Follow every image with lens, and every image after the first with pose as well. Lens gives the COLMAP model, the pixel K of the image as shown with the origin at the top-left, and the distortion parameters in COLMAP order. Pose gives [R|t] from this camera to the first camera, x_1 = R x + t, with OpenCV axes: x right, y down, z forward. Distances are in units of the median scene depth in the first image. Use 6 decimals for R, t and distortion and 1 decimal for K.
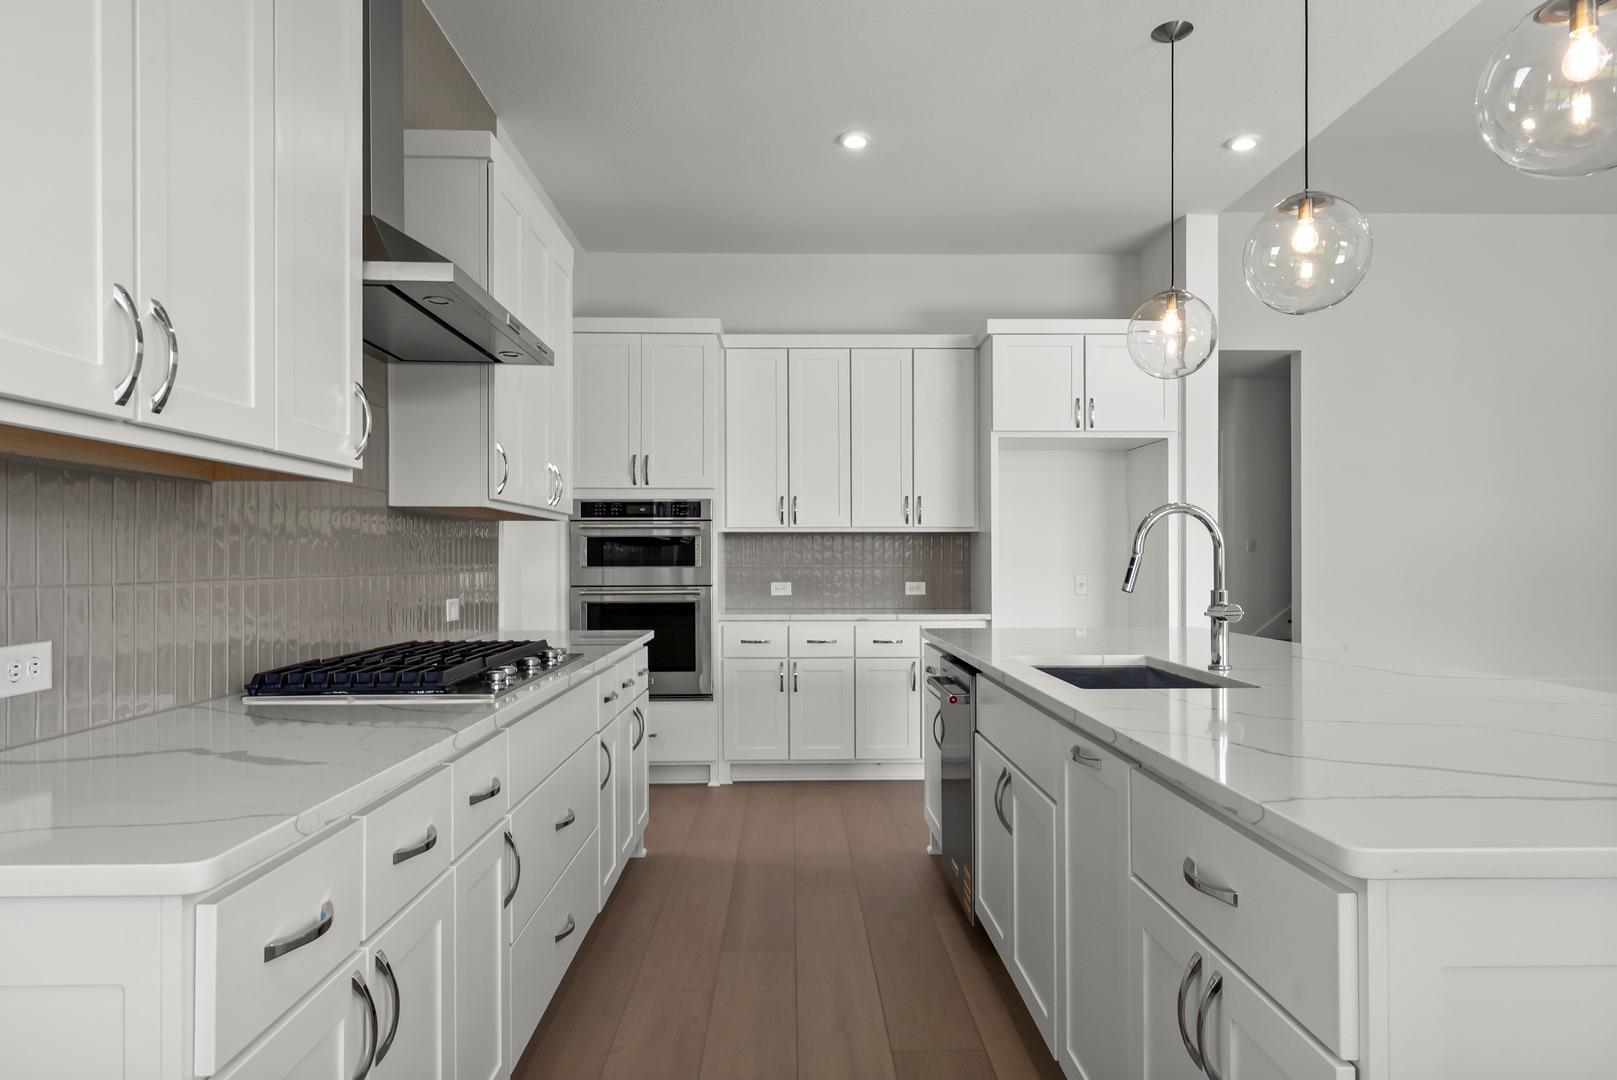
lens RADIAL K [[1010.9, 0, 808.5], [0, 1010.9, 540.0], [0, 0, 1]] dist [0.000481, 0.000097]
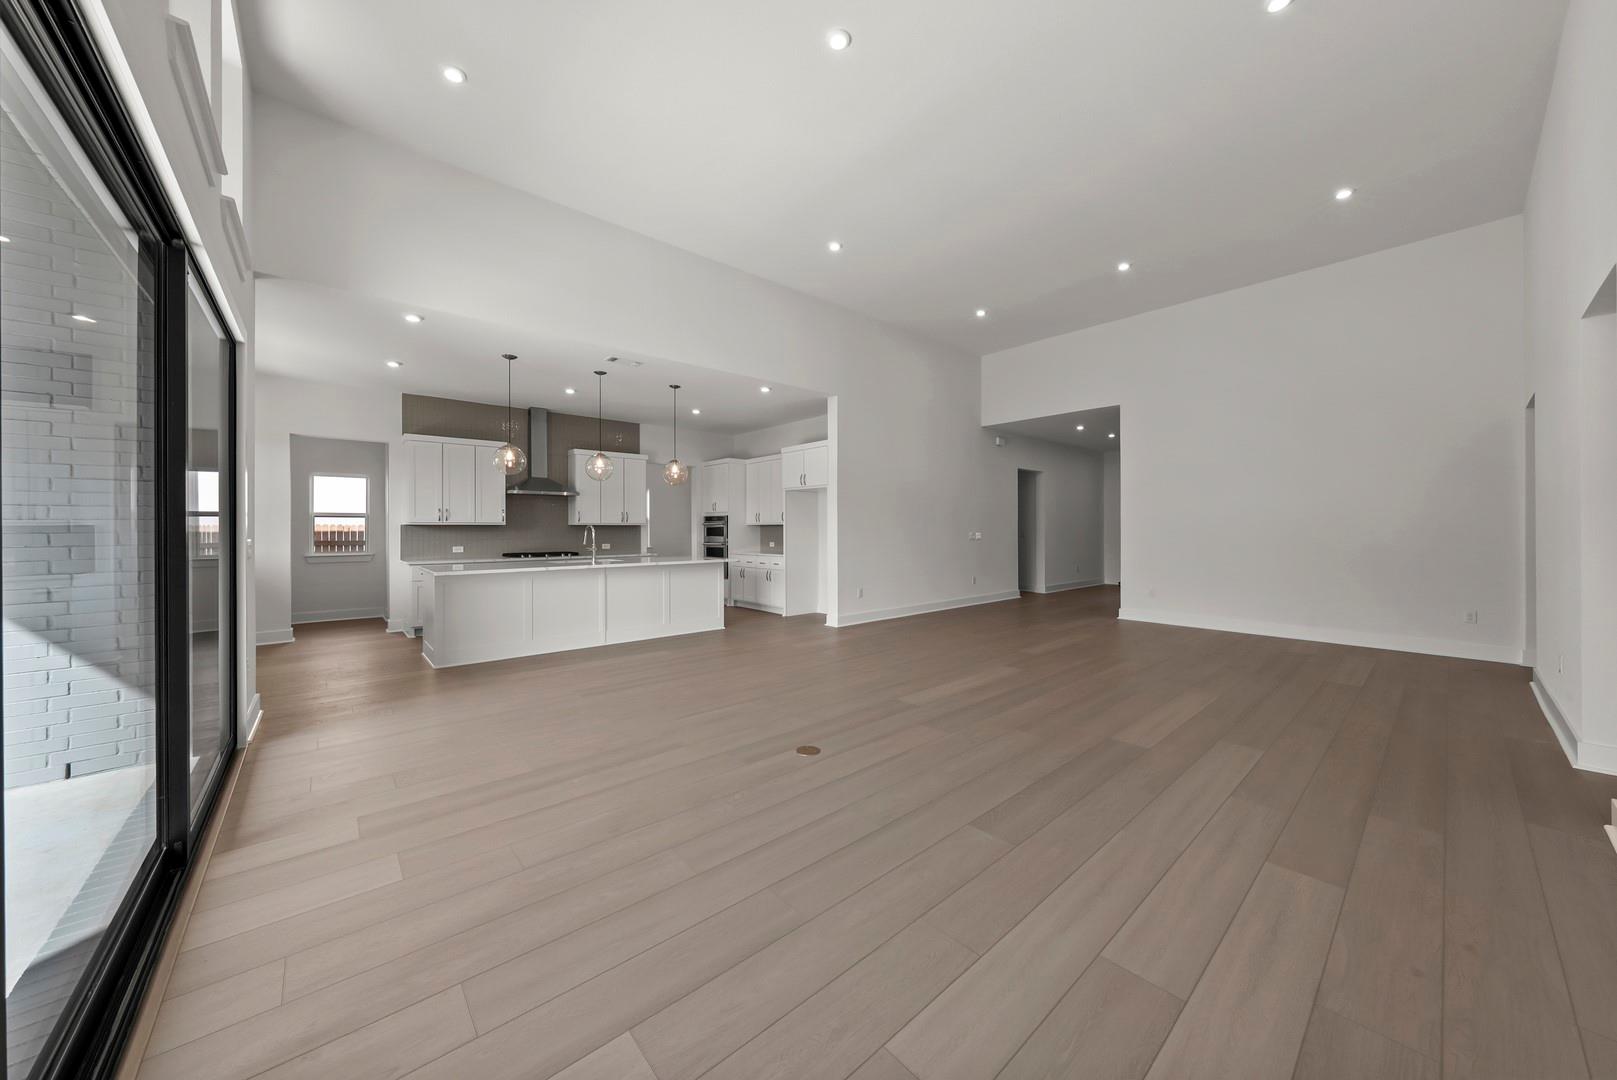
lens RADIAL K [[564.9, 0, 808.5], [0, 564.9, 540.0], [0, 0, 1]] dist [-0.000353, -0.000004]
pose [[0.639552, 0.014529, -0.768610, 1.414819], [0.014937, 0.999398, 0.031321, -0.015419], [0.768603, -0.031513, 0.638950, 0.072012]]
